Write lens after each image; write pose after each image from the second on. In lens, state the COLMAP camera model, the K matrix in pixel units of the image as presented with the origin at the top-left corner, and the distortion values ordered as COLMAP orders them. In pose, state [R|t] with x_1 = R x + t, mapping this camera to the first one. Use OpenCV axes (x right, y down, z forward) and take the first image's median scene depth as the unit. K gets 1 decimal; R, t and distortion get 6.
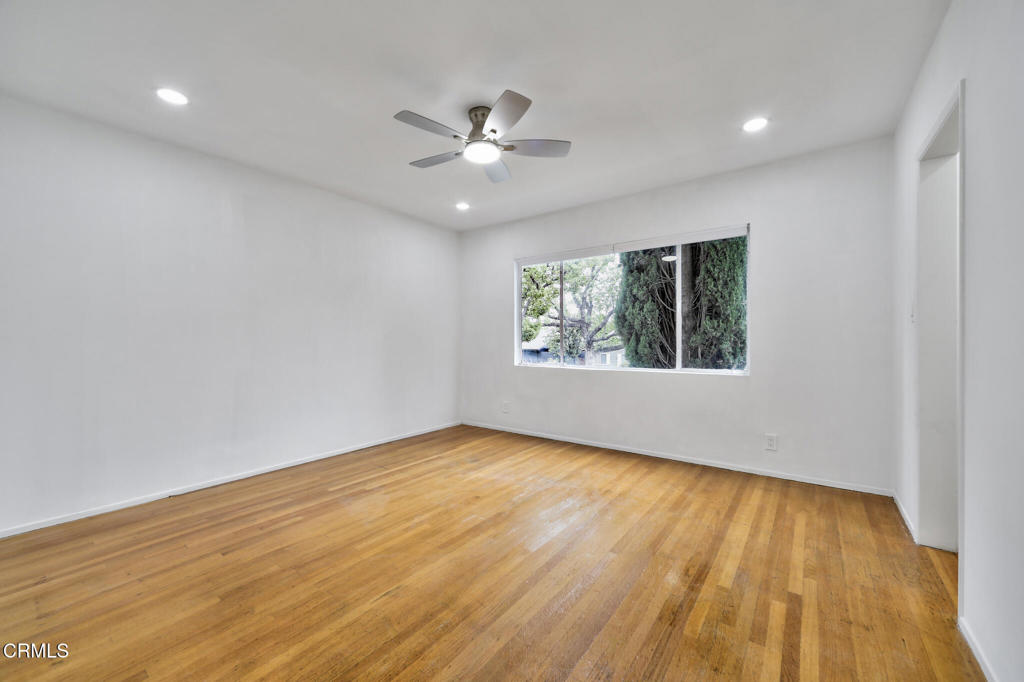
lens RADIAL K [[401.1, 0, 512.7], [0, 401.1, 341.5], [0, 0, 1]] dist [-0.000902, 0.000266]
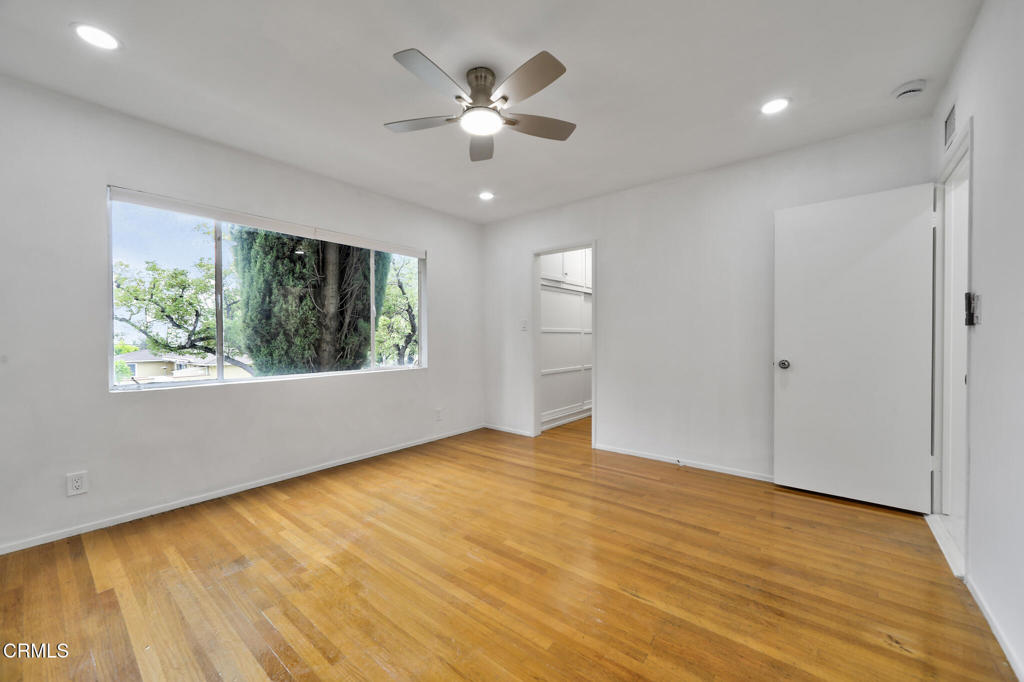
lens RADIAL K [[401.1, 0, 512.7], [0, 401.1, 341.5], [0, 0, 1]] dist [-0.000902, 0.000266]
pose [[0.017019, 0.002554, 0.999852, -0.734843], [0.009154, 0.999954, -0.002710, 0.005145], [-0.999813, 0.009198, 0.016995, 0.722297]]
